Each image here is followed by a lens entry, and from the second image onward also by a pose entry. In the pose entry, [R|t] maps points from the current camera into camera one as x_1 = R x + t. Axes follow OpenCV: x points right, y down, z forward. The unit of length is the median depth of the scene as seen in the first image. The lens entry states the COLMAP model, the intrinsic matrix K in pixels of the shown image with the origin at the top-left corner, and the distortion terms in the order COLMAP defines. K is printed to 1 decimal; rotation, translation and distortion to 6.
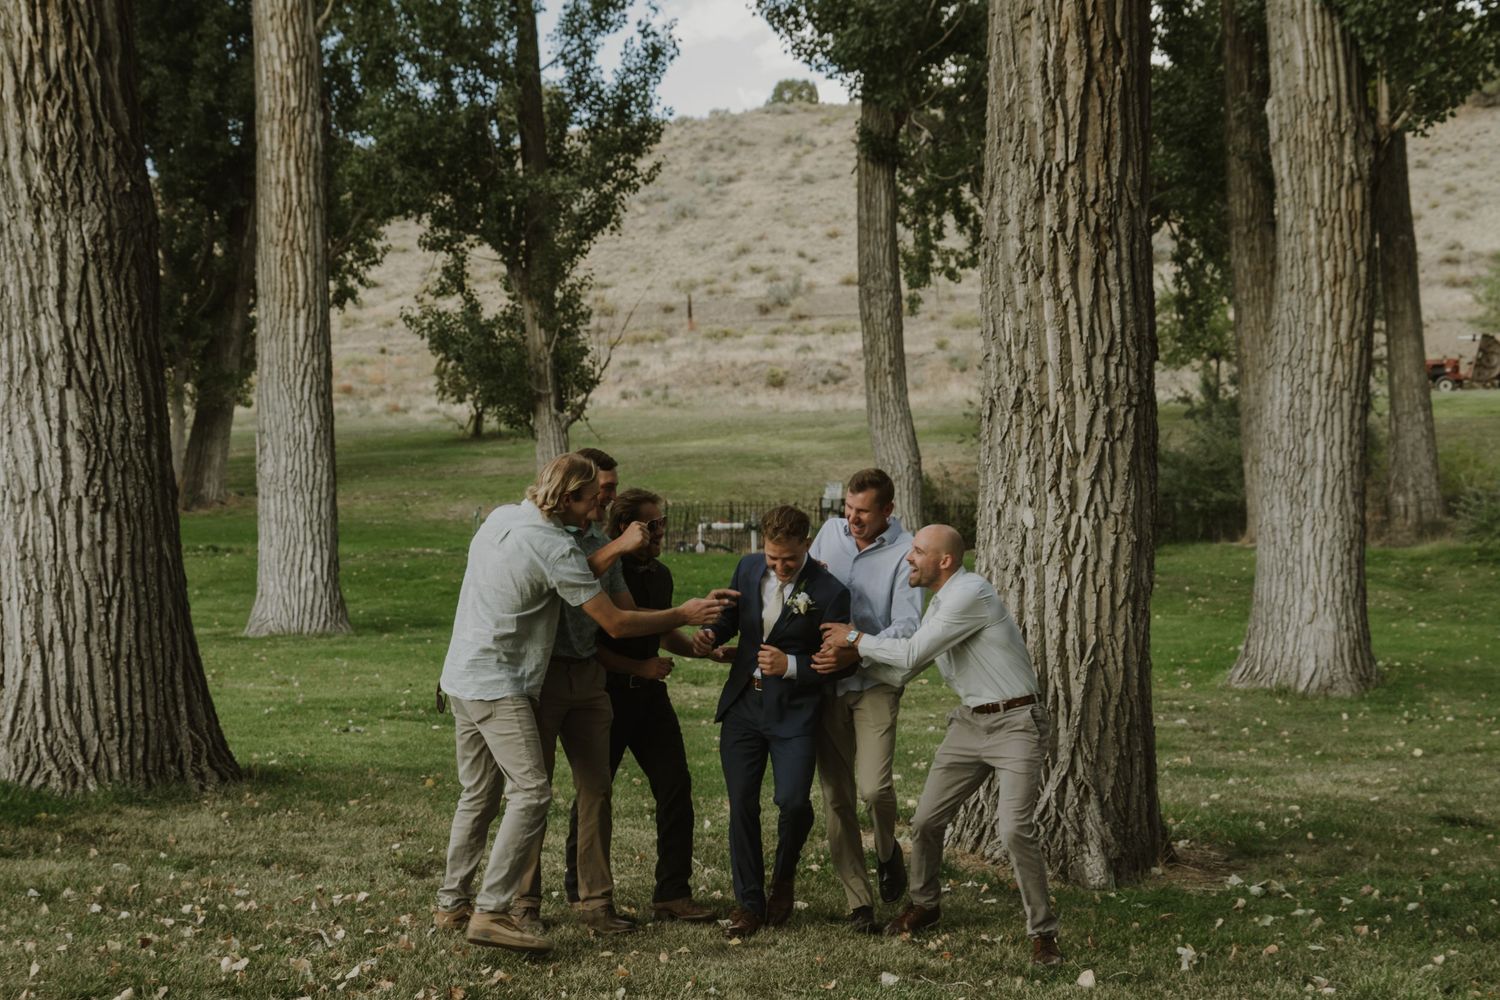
lens RADIAL K [[2494.1, 0, 755.1], [0, 2494.1, 561.2], [0, 0, 1]] dist [0.041536, 0.000000]
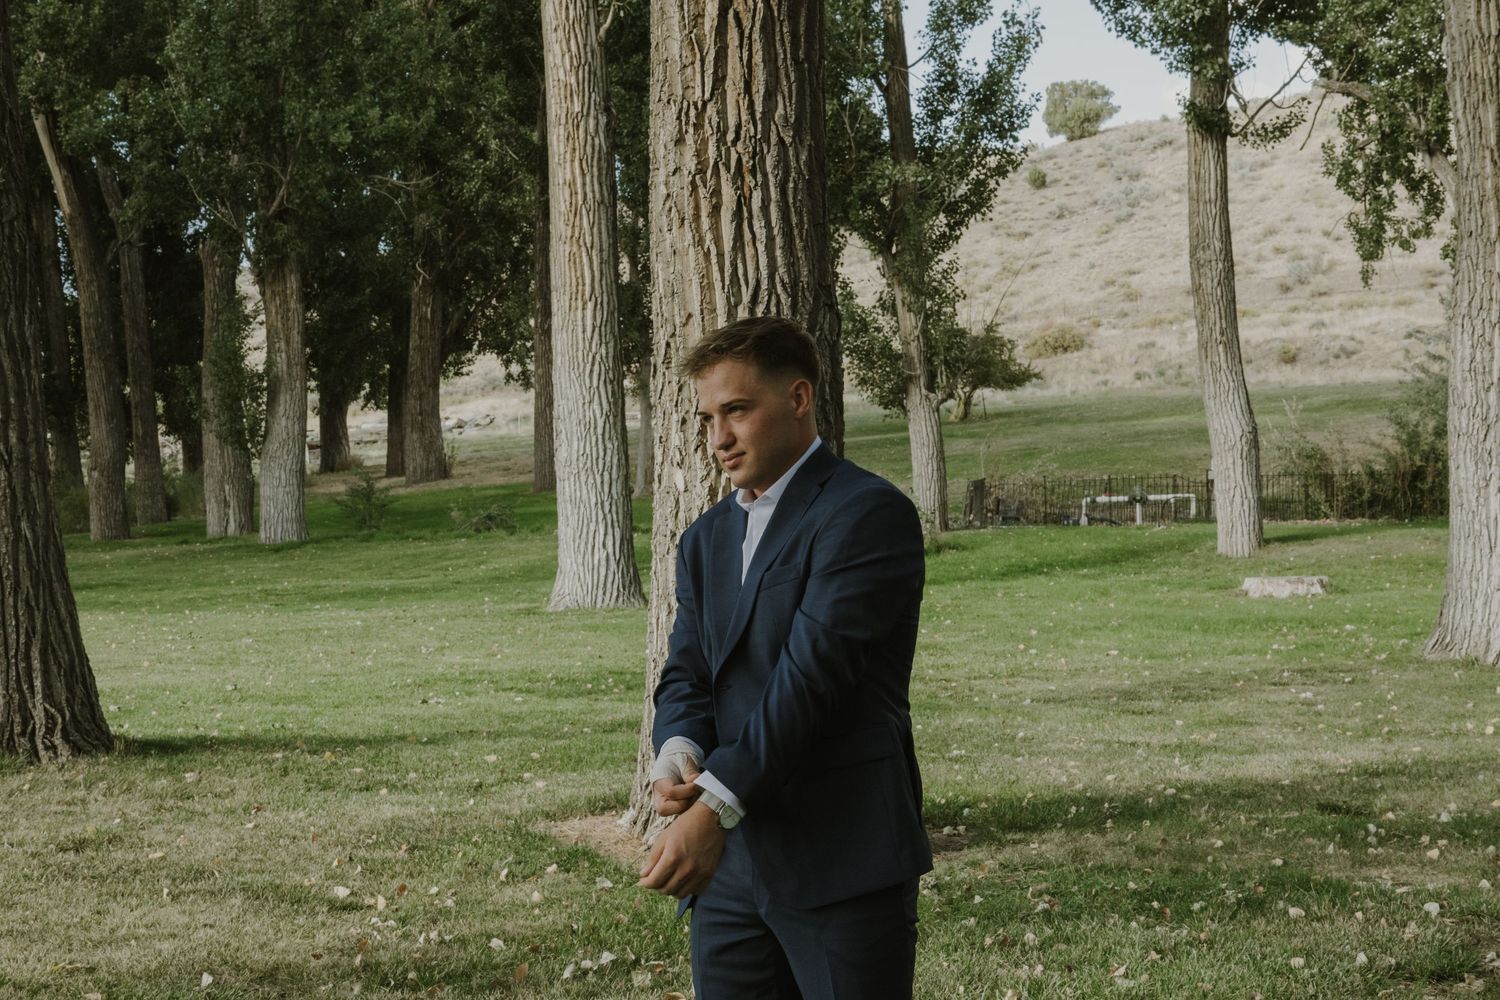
lens RADIAL K [[2342.7, 0, 729.8], [0, 2342.7, 491.1], [0, 0, 1]] dist [0.017253, 0.000000]
pose [[0.967025, -0.020076, -0.253887, 0.292128], [0.014925, 0.999642, -0.022201, 0.005398], [0.254242, 0.017680, 0.966979, 0.128971]]
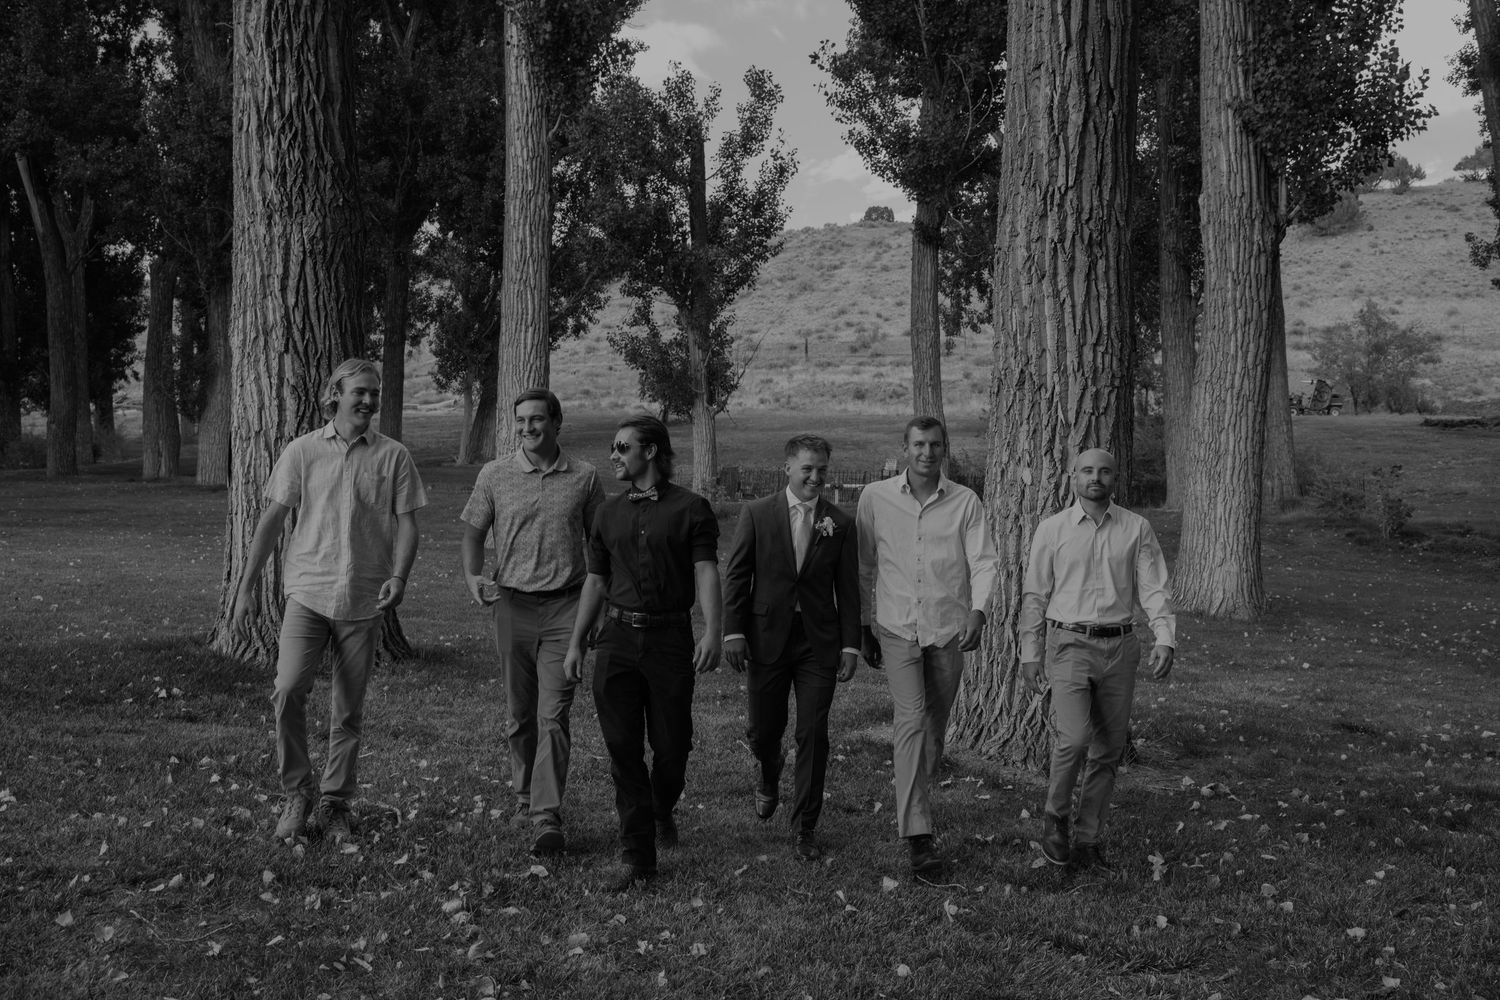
lens RADIAL K [[1571.6, 0, 787.1], [0, 1571.6, 477.5], [0, 0, 1]] dist [-0.020738, 0.000000]
pose [[0.998698, 0.034504, -0.037567, 0.017807], [-0.035268, 0.999180, -0.019871, 0.002371], [0.036850, 0.021170, 0.999097, 0.189363]]
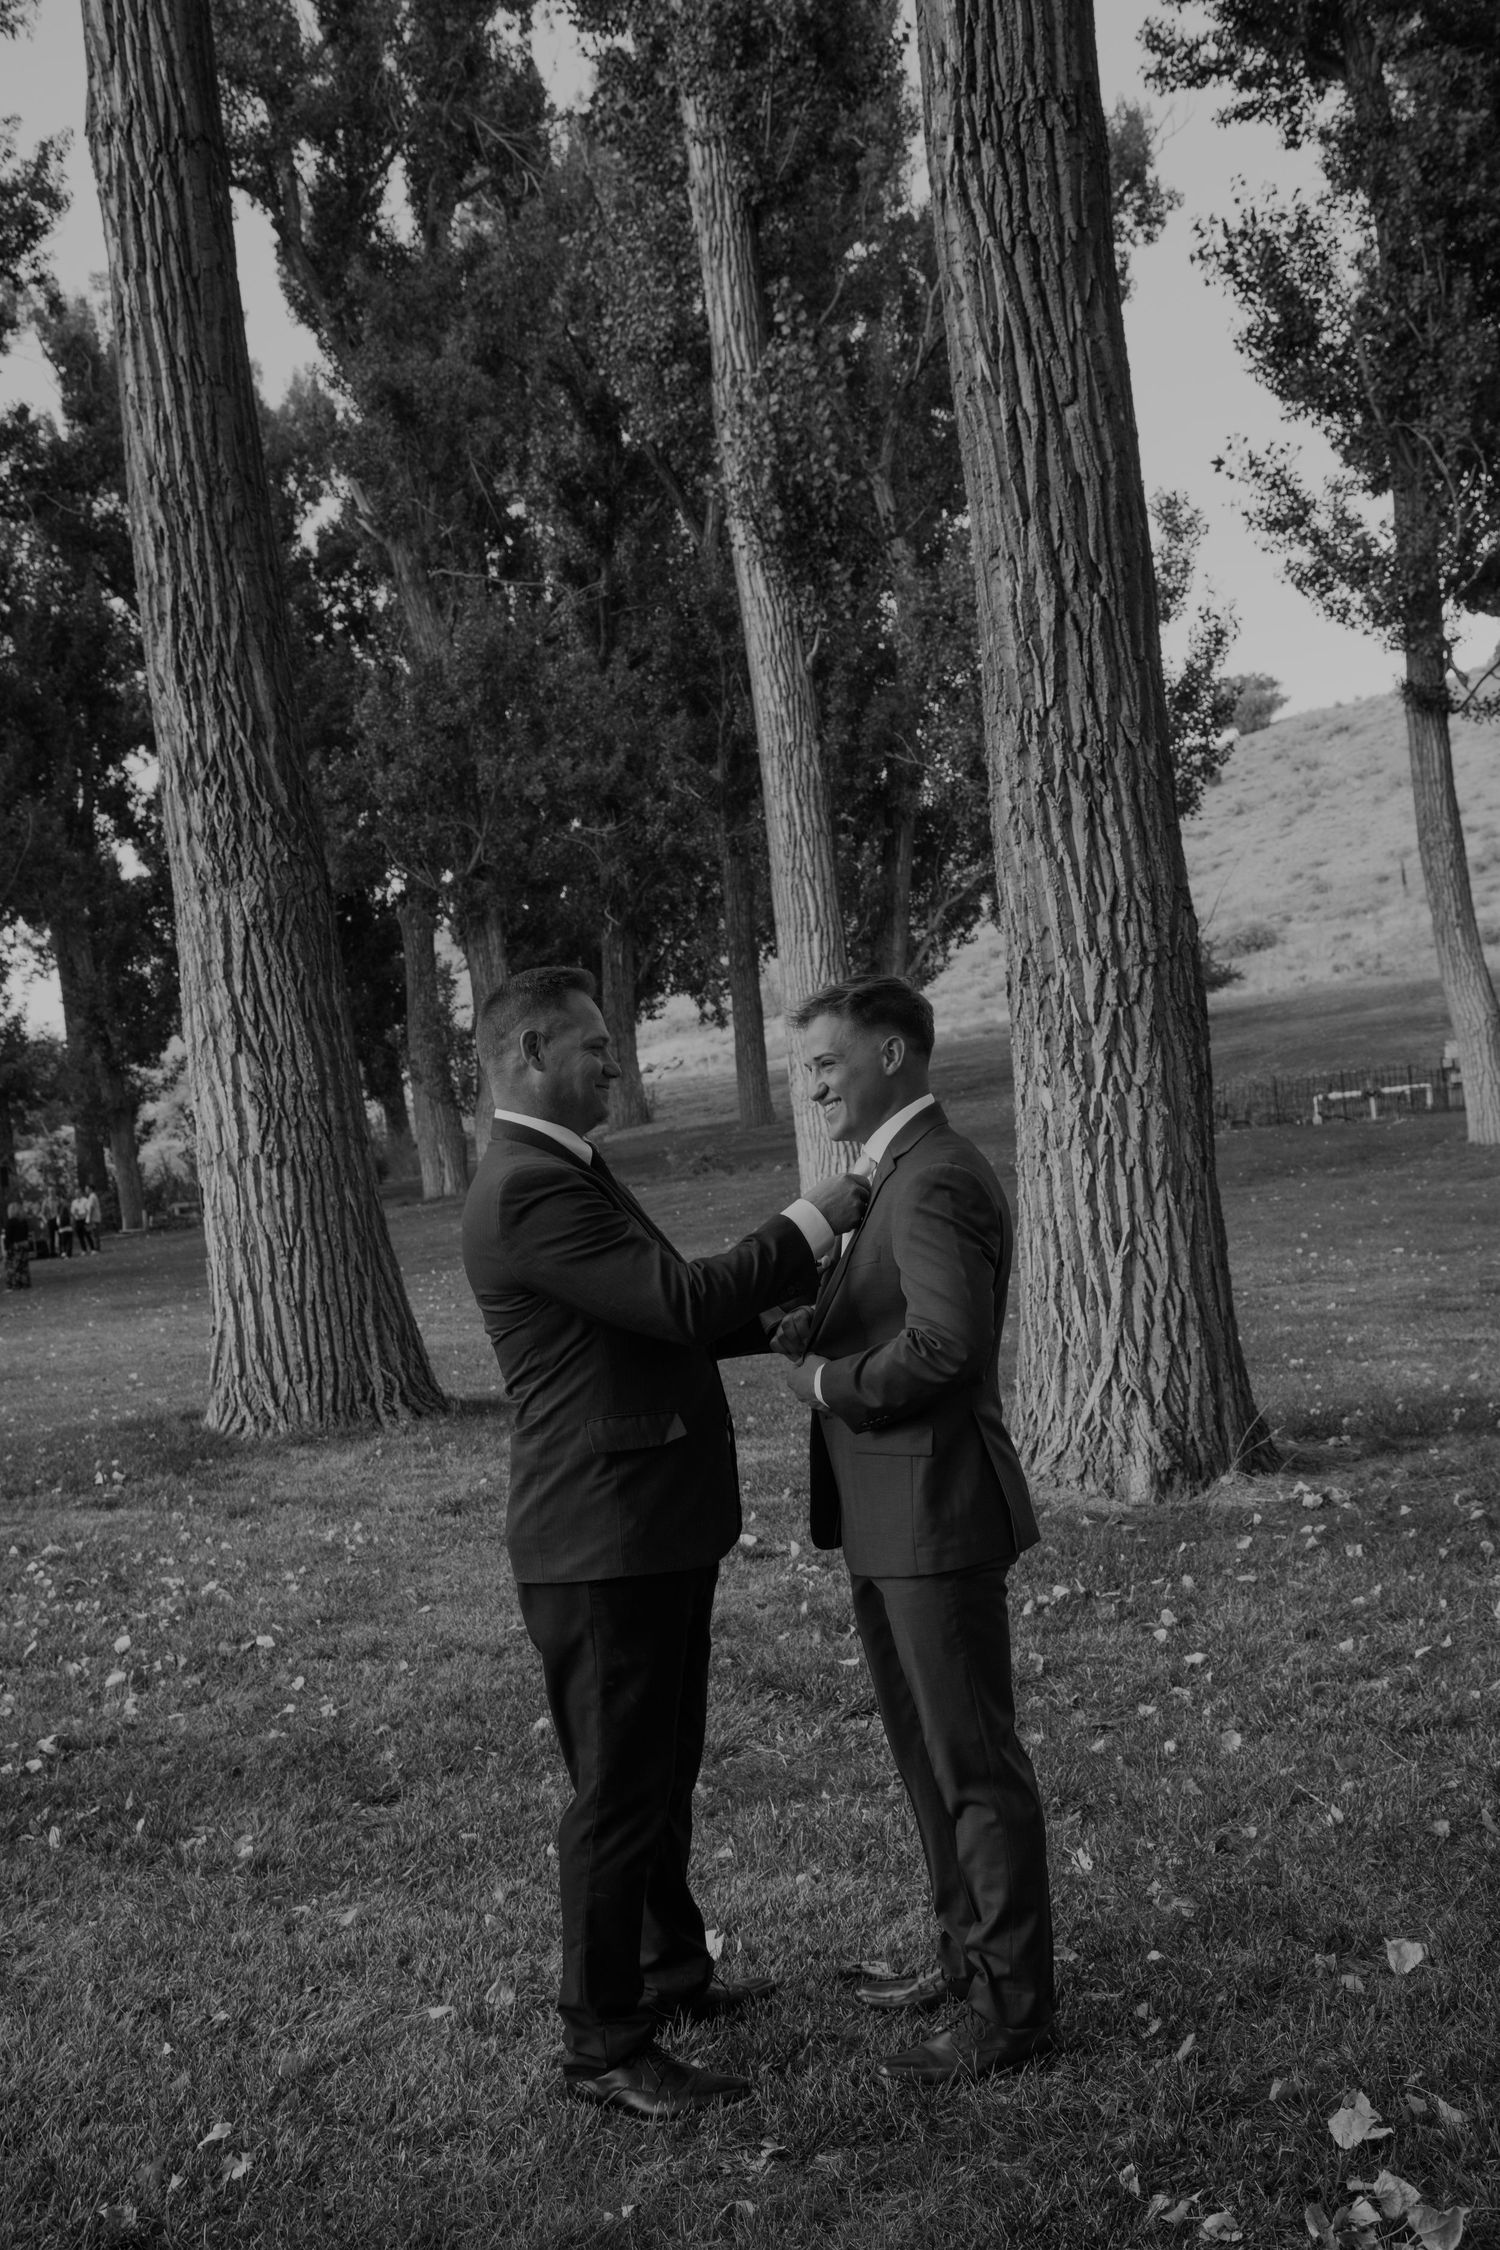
lens RADIAL K [[2357.4, 0, 709.3], [0, 2357.4, 1124.0], [0, 0, 1]] dist [-0.020738, 0.000000]
pose [[0.937898, -0.087632, -0.335659, 0.234735], [0.083640, 0.996147, -0.026364, 0.003460], [0.336676, -0.003348, 0.941615, 0.123602]]
